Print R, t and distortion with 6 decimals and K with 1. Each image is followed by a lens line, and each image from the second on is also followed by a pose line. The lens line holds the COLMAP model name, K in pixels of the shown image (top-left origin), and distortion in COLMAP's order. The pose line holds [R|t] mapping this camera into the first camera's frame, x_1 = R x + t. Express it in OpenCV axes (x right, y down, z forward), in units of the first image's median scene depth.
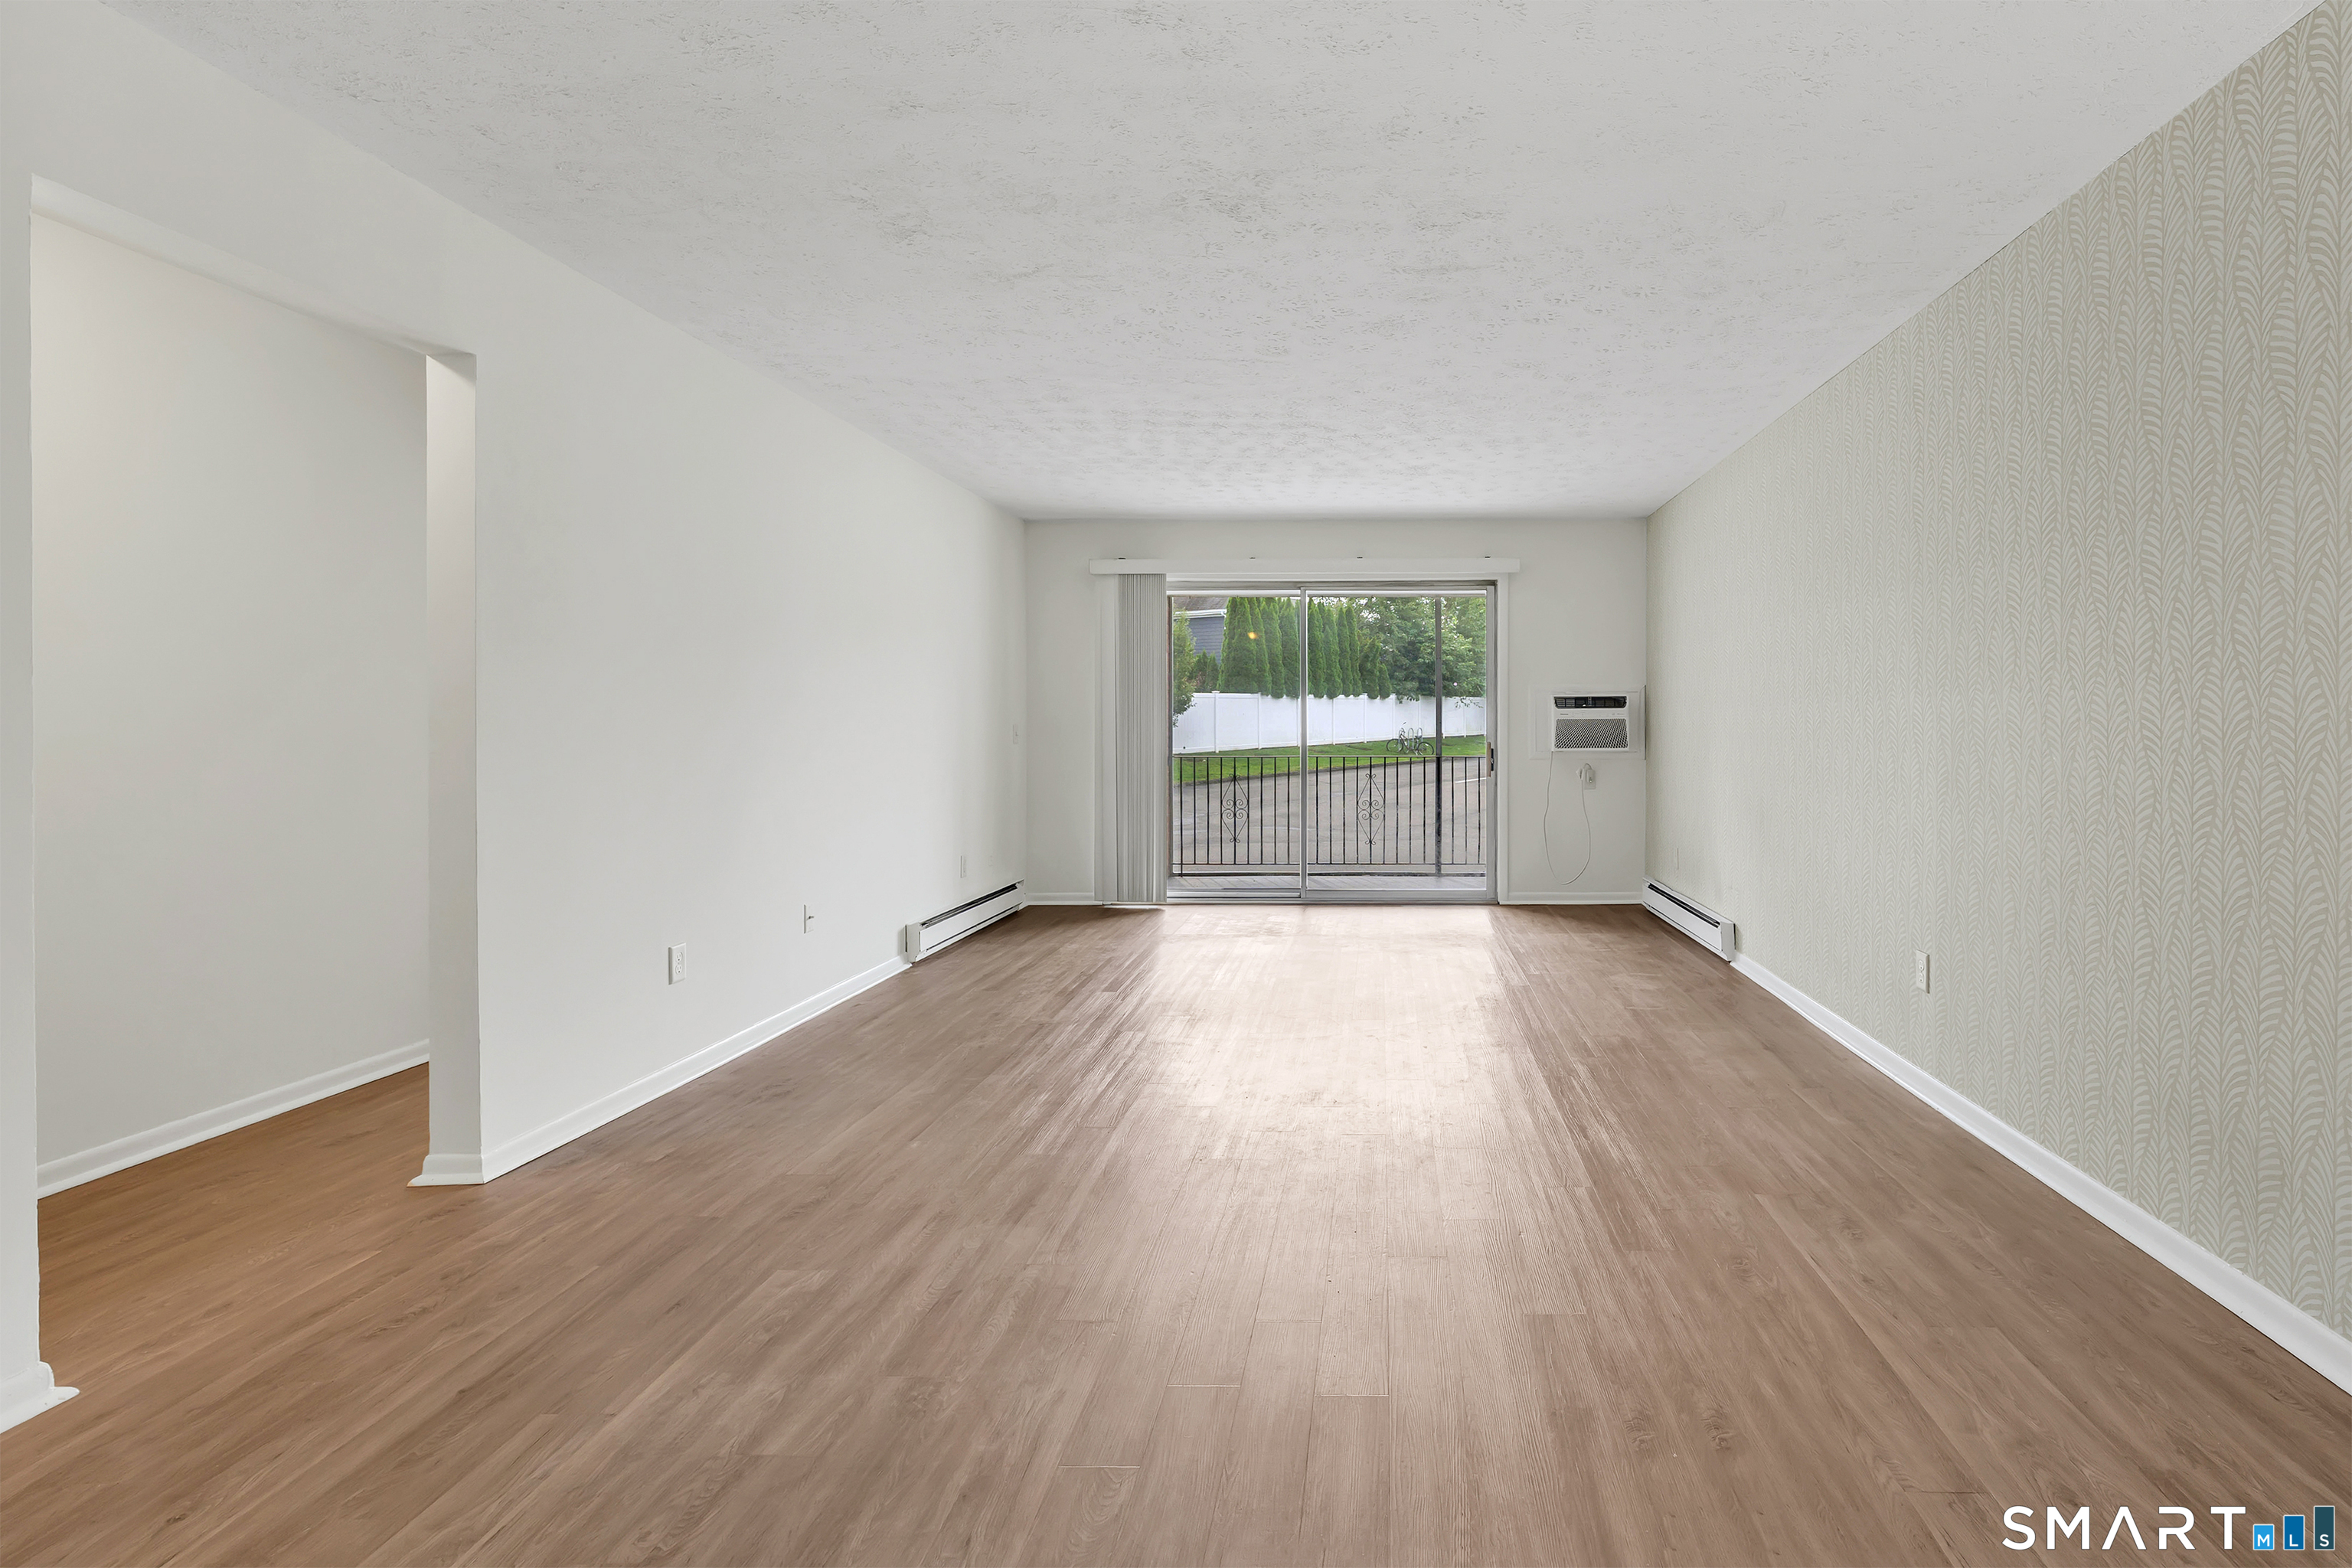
lens RADIAL K [[1059.1, 0, 1330.9], [0, 1059.1, 734.5], [0, 0, 1]] dist [-0.001649, 0.001006]
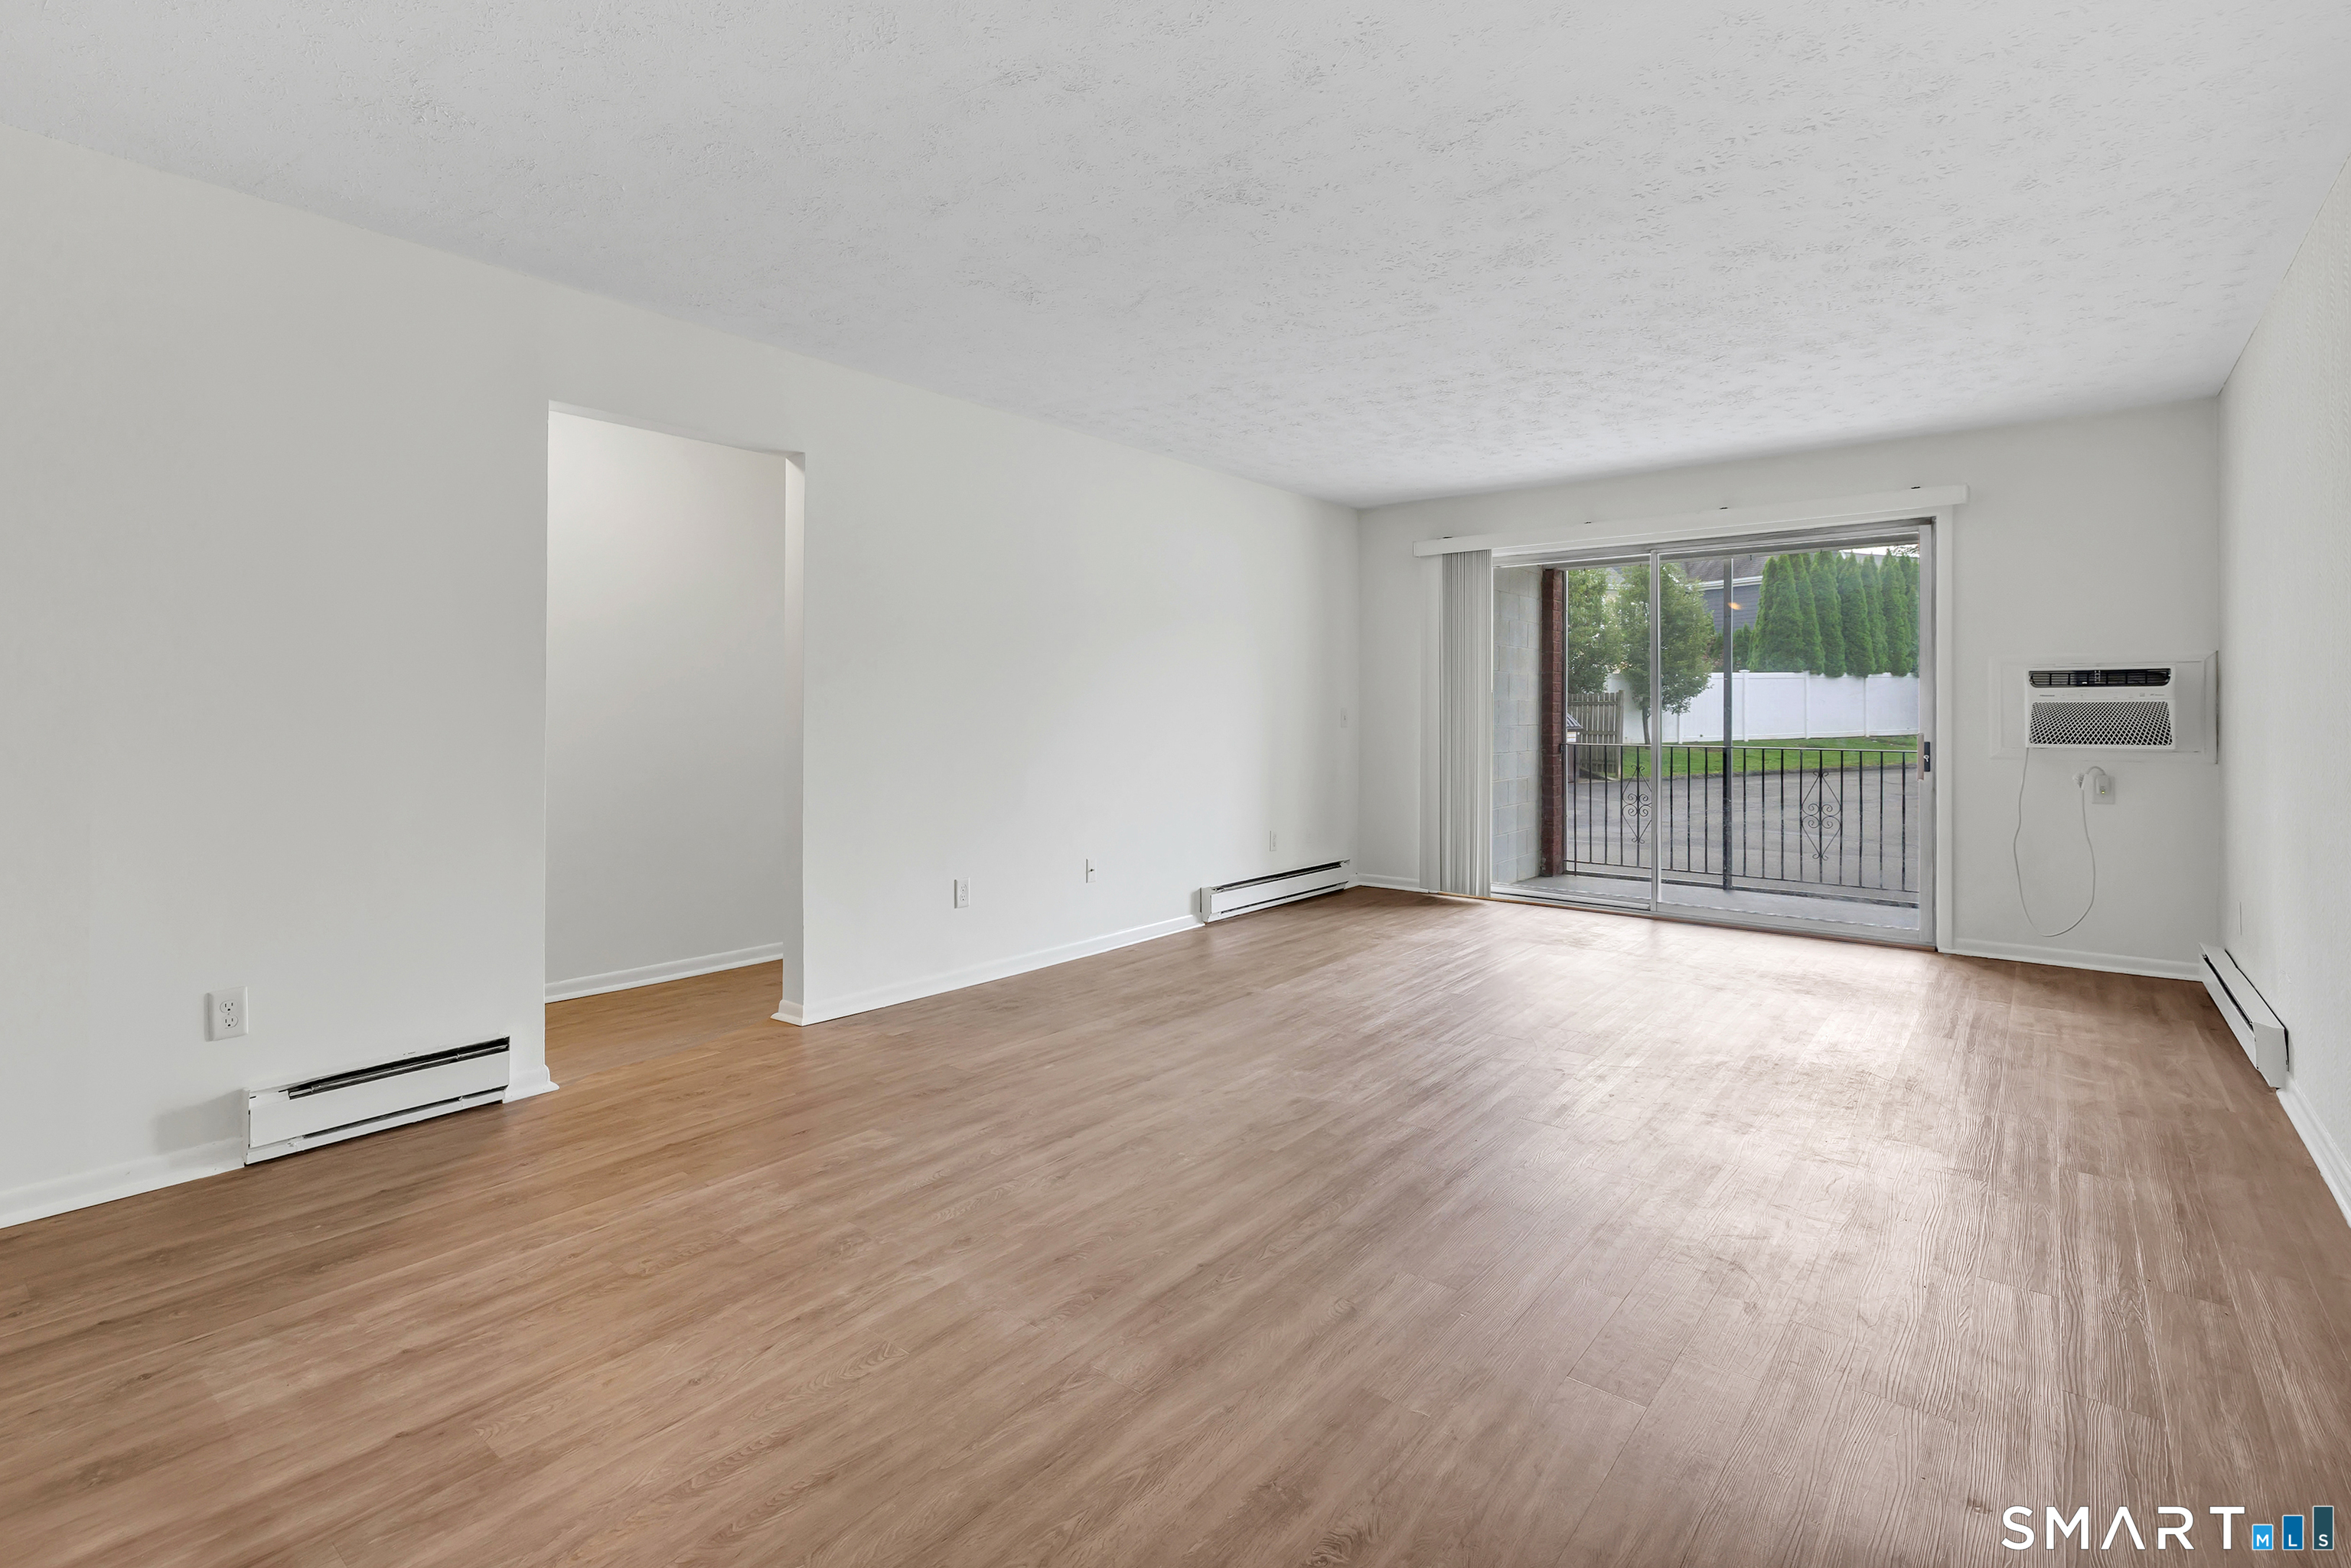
lens RADIAL K [[1063.2, 0, 1137.9], [0, 1063.2, 706.1], [0, 0, 1]] dist [0.002772, -0.000773]
pose [[0.778388, 0.000879, -0.627783, 0.194486], [-0.008151, 0.999929, -0.008706, -0.001016], [0.627731, 0.011894, 0.778340, 0.065175]]
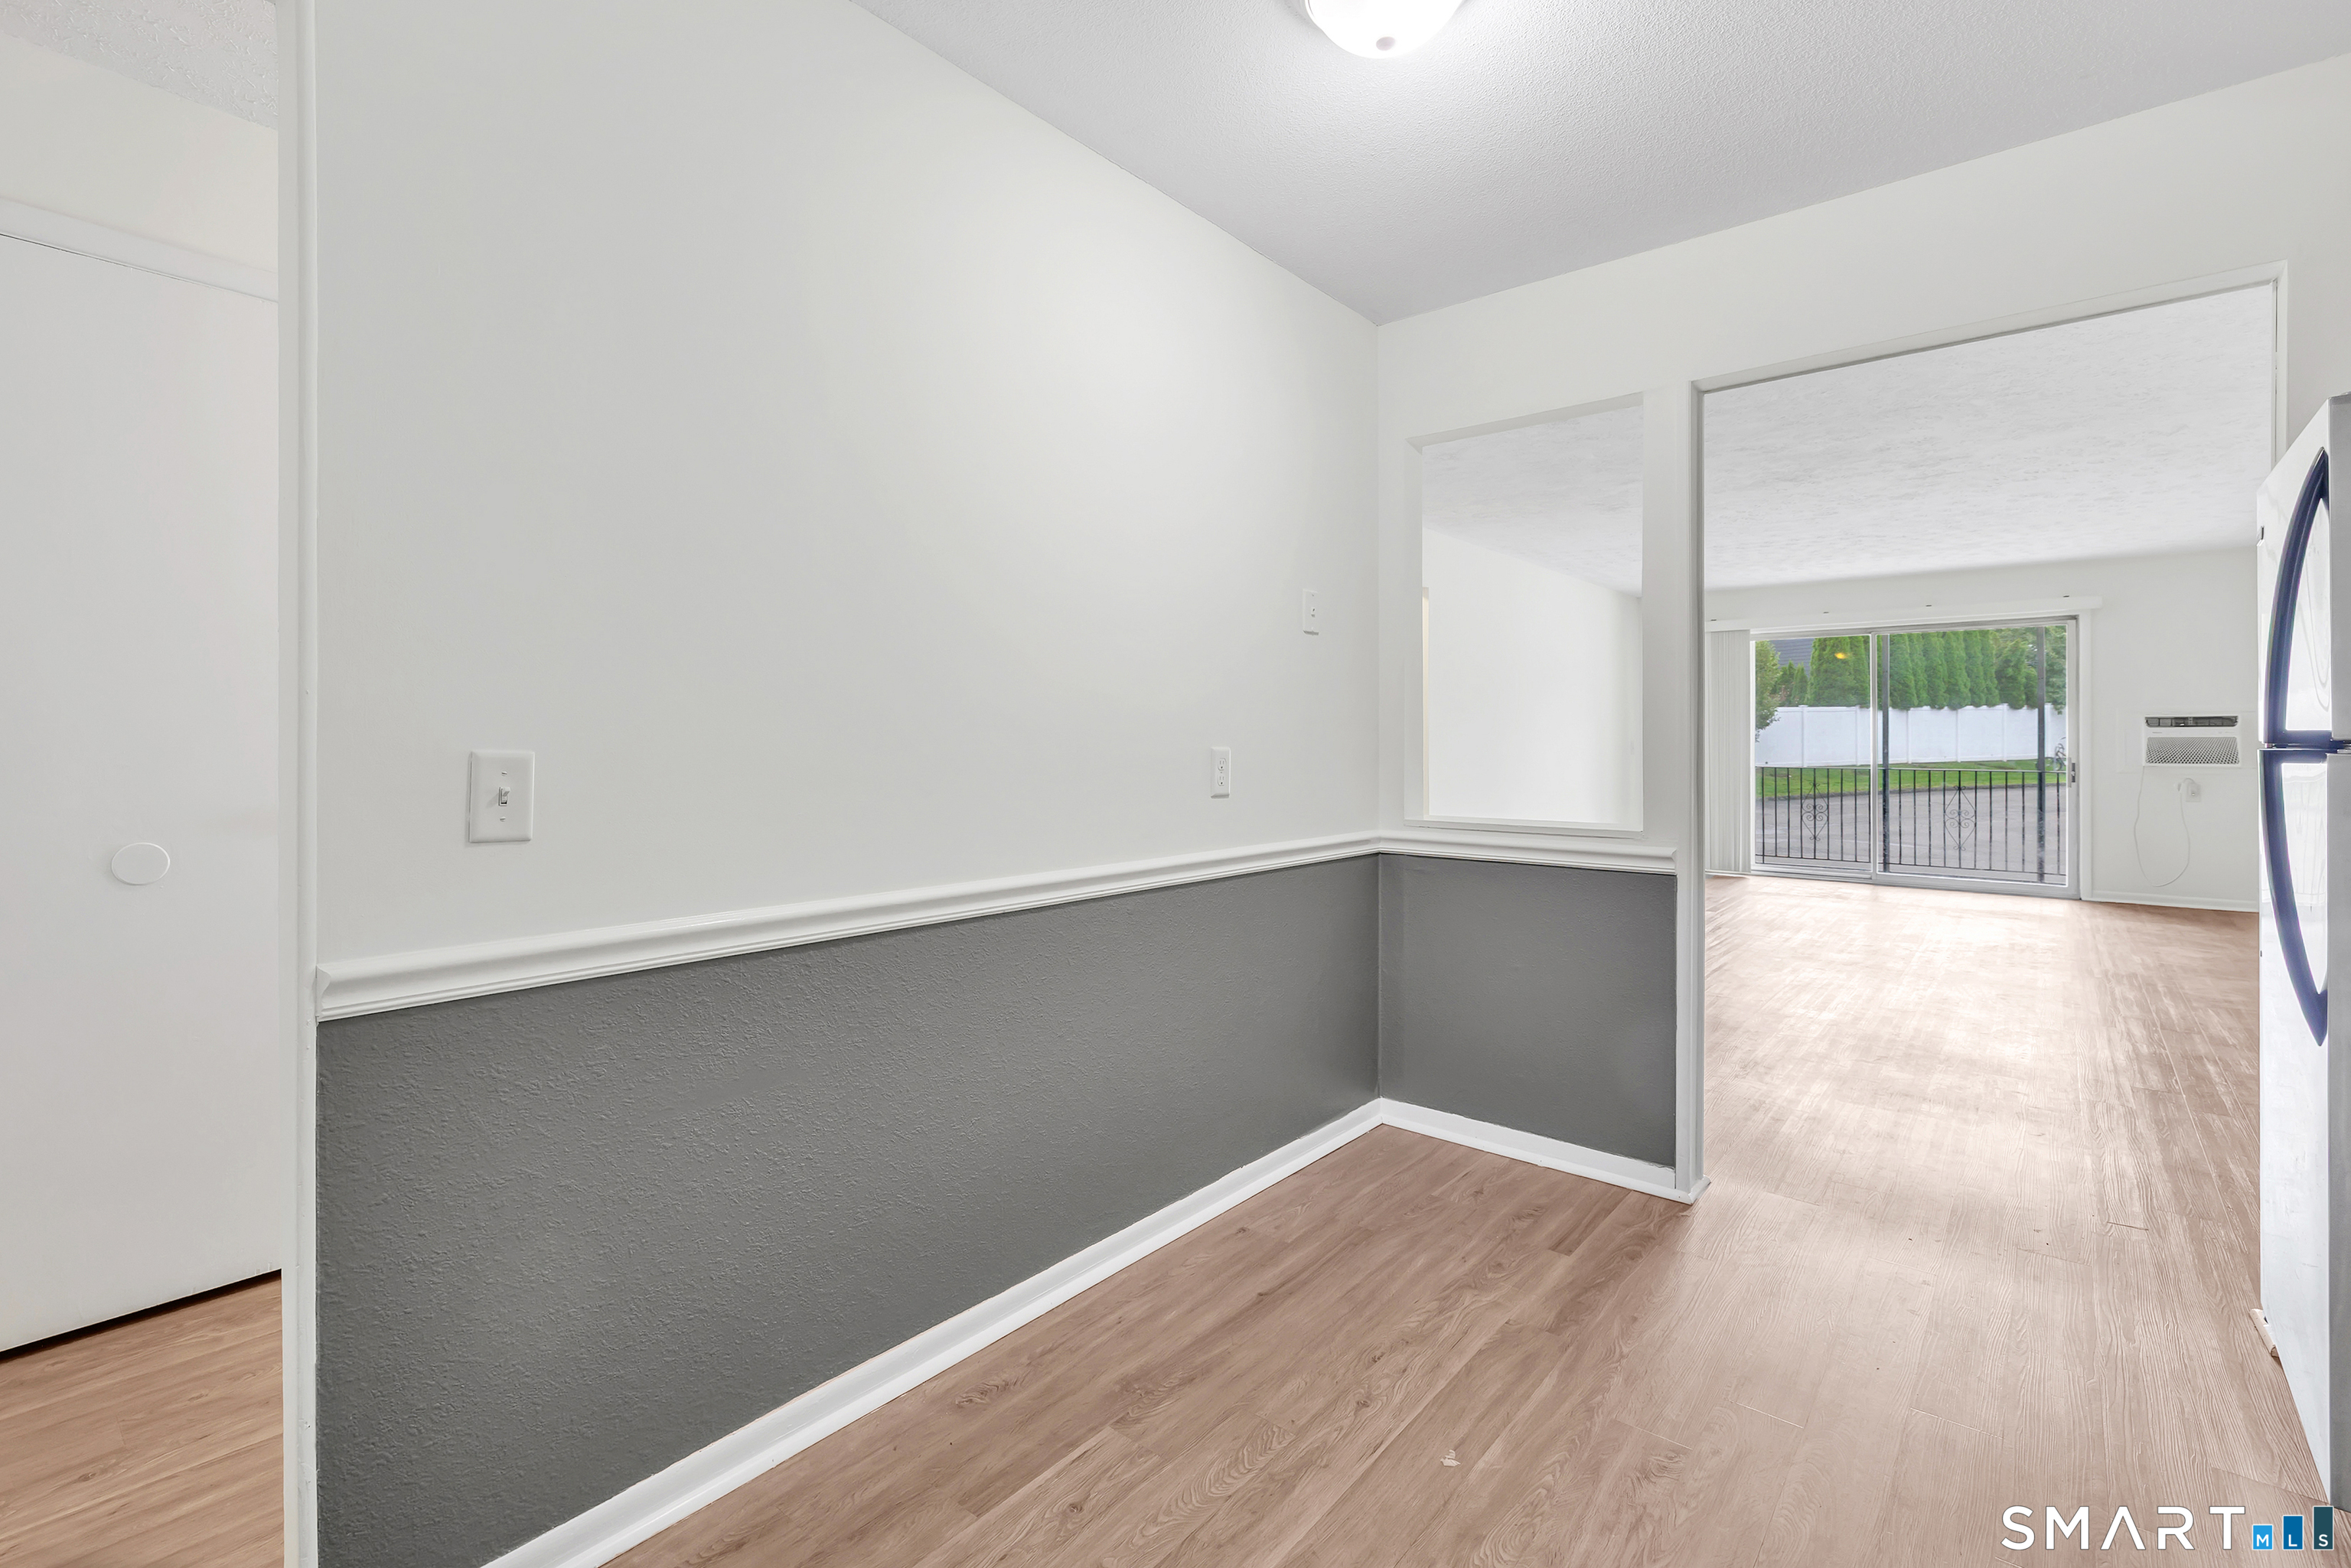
lens RADIAL K [[1058.7, 0, 1149.1], [0, 1058.7, 733.7], [0, 0, 1]] dist [-0.001649, 0.001006]
pose [[0.786204, -0.001811, -0.617964, 0.074781], [-0.006483, 0.999917, -0.011179, 0.000912], [0.617933, 0.012795, 0.786127, -0.525664]]
